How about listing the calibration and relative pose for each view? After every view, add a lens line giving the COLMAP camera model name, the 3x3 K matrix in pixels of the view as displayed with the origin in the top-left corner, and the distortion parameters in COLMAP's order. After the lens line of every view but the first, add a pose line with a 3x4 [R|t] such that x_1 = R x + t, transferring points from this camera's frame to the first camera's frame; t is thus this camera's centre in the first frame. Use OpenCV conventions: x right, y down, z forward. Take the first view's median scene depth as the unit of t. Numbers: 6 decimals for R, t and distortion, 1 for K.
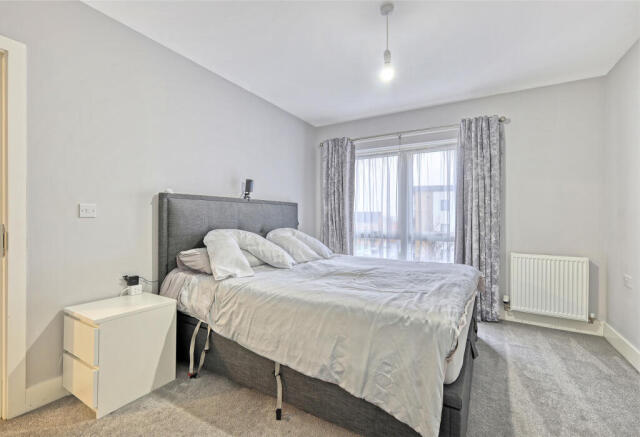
lens RADIAL K [[287.9, 0, 317.6], [0, 287.9, 218.3], [0, 0, 1]] dist [-0.003054, -0.000082]
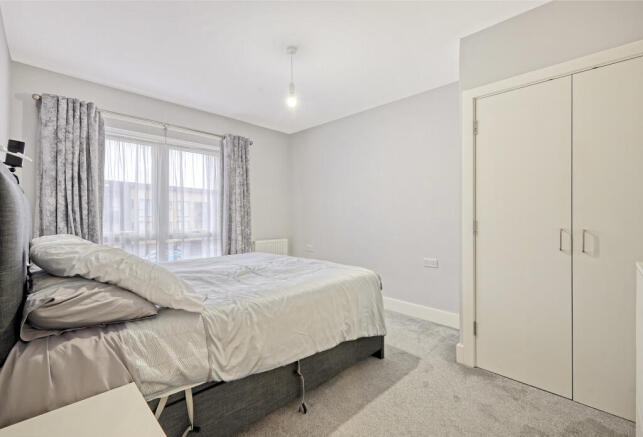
lens RADIAL K [[282.2, 0, 320.2], [0, 282.2, 215.0], [0, 0, 1]] dist [0.009163, -0.000307]
pose [[0.253182, -0.001787, 0.967417, -0.459700], [0.002547, 0.999996, 0.001181, -0.005106], [-0.967415, 0.002165, 0.253185, 0.287036]]
